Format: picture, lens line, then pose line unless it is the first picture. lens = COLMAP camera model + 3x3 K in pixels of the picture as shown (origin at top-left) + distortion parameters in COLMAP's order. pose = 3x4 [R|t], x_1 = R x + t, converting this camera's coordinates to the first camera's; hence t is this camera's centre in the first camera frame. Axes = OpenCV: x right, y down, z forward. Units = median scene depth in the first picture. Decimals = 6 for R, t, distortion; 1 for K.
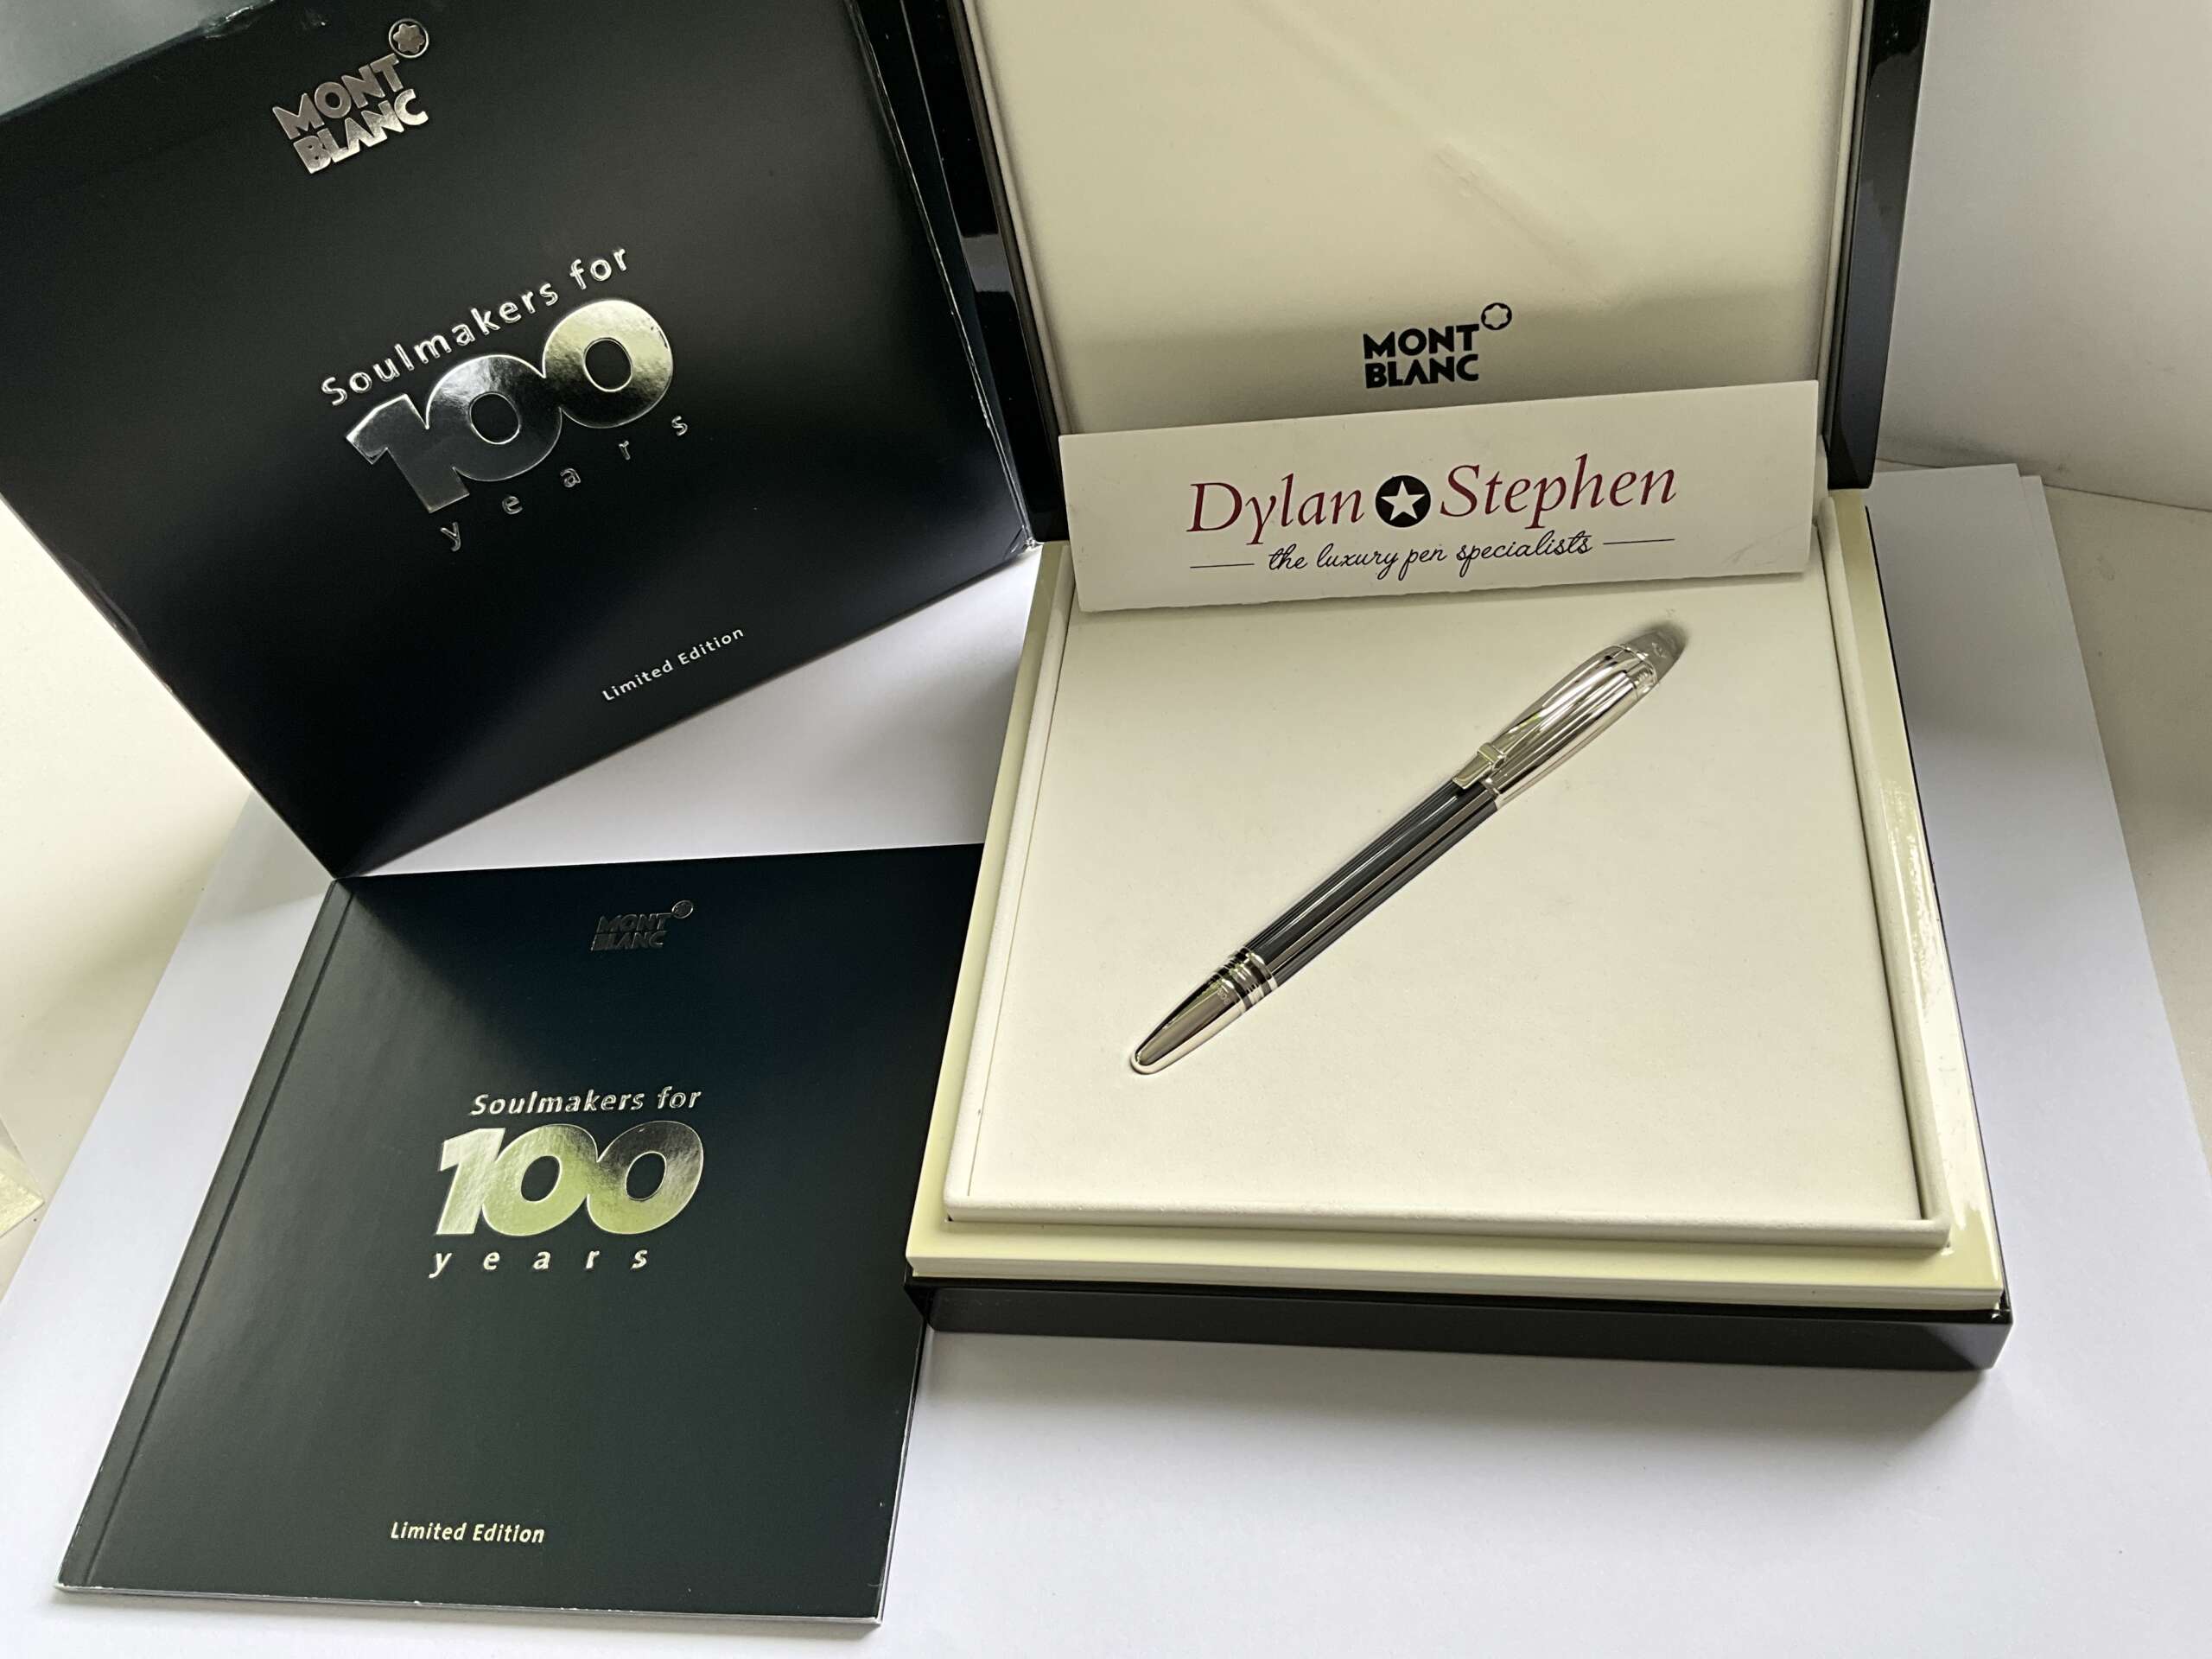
lens RADIAL K [[1857.1, 0, 1101.9], [0, 1857.1, 837.5], [0, 0, 1]] dist [0.118894, -0.266079]
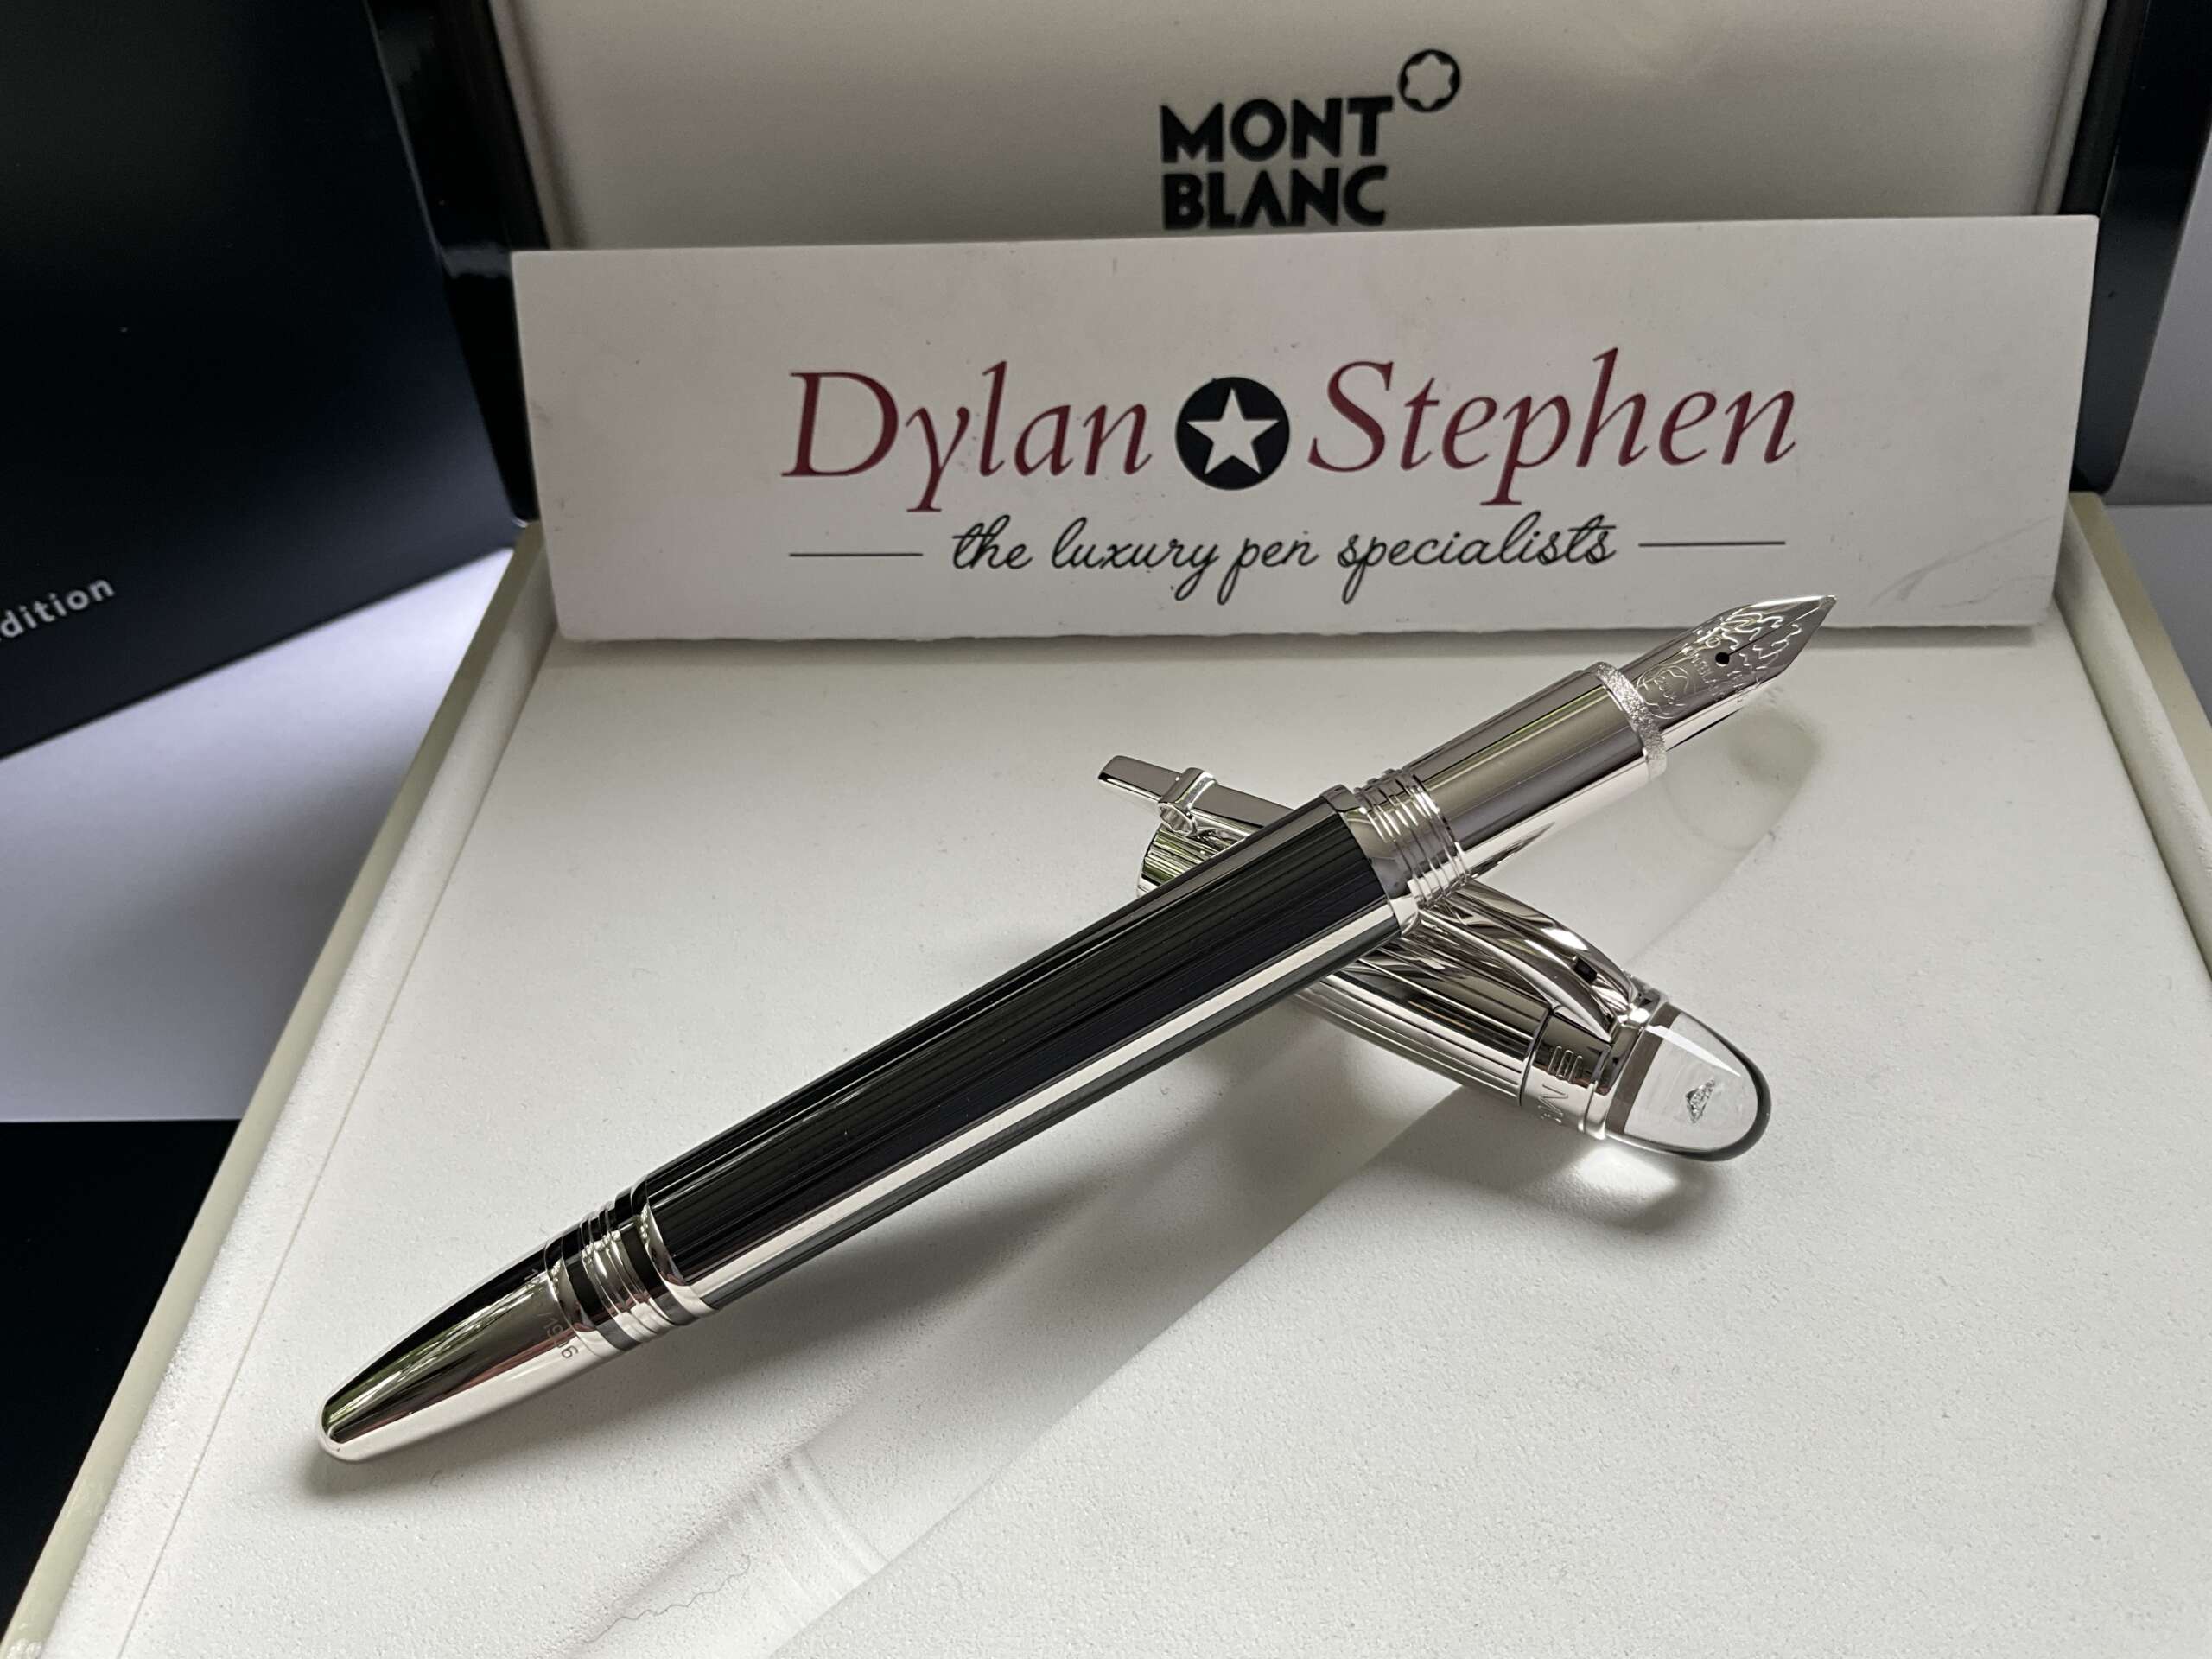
lens RADIAL K [[1859.2, 0, 1104.0], [0, 1859.2, 846.1], [0, 0, 1]] dist [0.110981, -0.281134]
pose [[0.992091, 0.050832, 0.114766, 0.078666], [-0.037489, 0.992593, -0.115559, -0.018857], [-0.119790, 0.110342, 0.986648, 0.541491]]
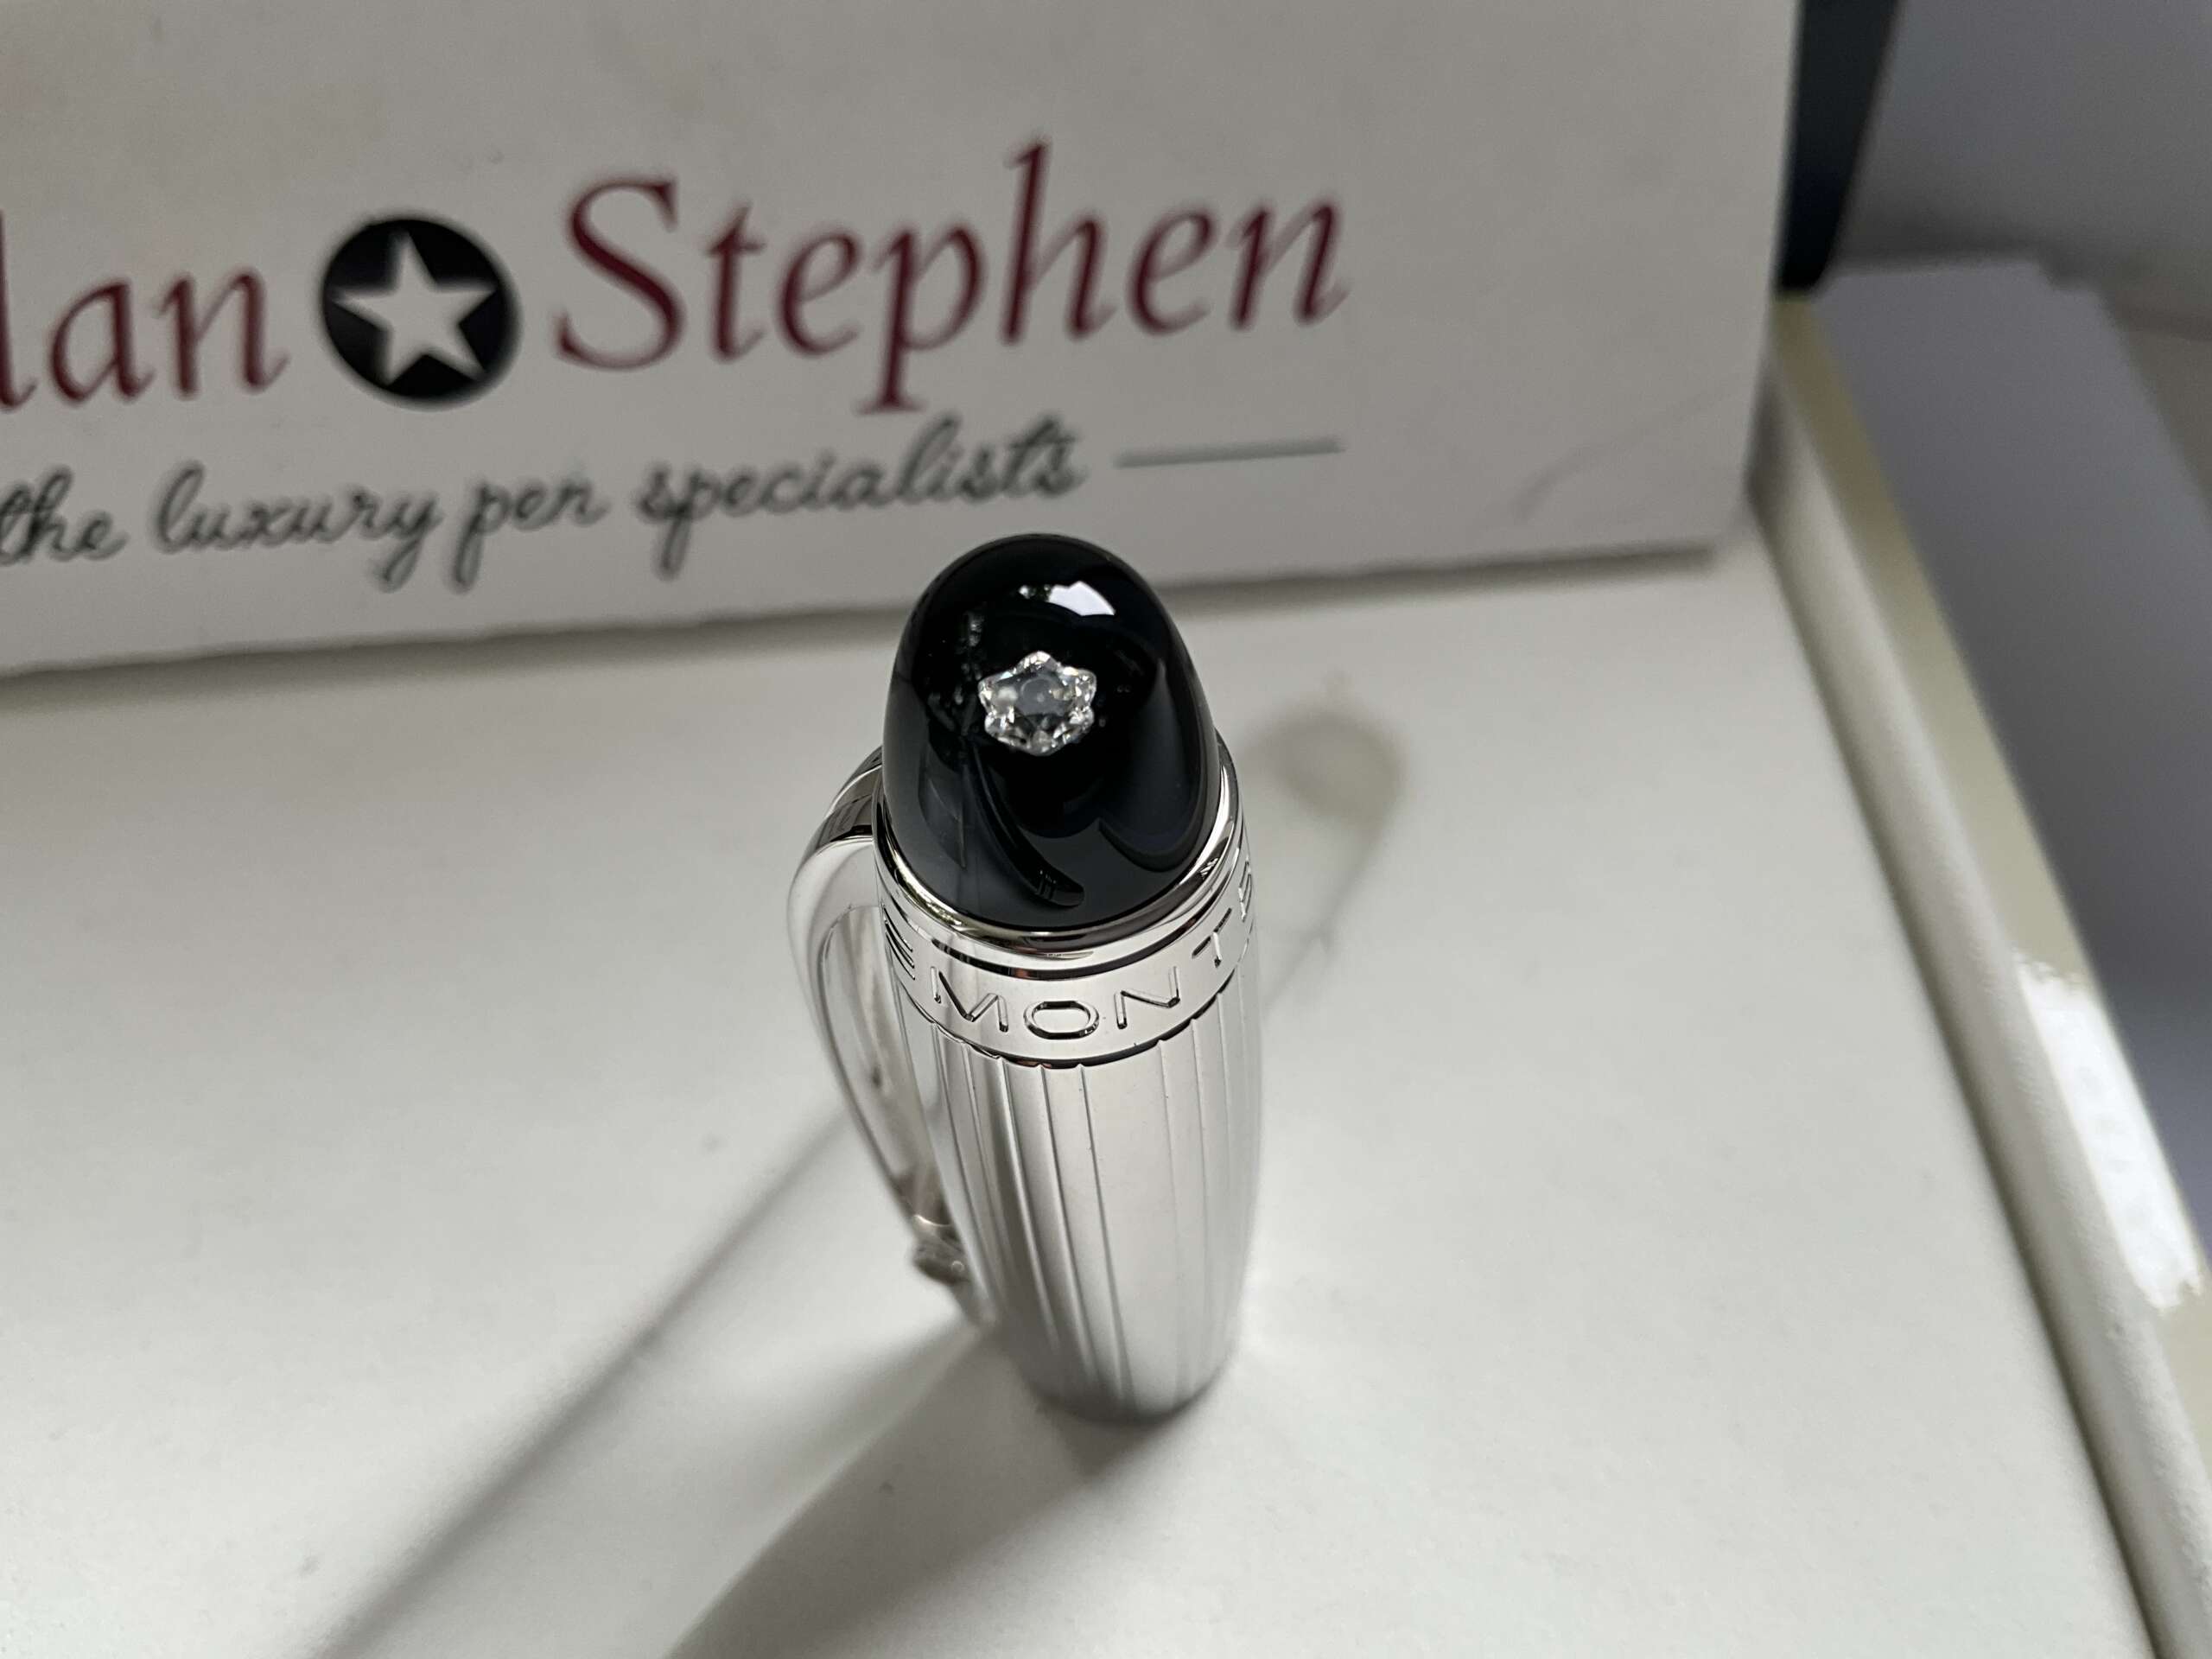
lens RADIAL K [[1859.2, 0, 1104.0], [0, 1859.2, 846.1], [0, 0, 1]] dist [0.110981, -0.281134]
pose [[0.966369, -0.063482, 0.249201, 0.183861], [0.051021, 0.997118, 0.056154, -0.110353], [-0.252048, -0.041551, 0.966822, 0.696514]]
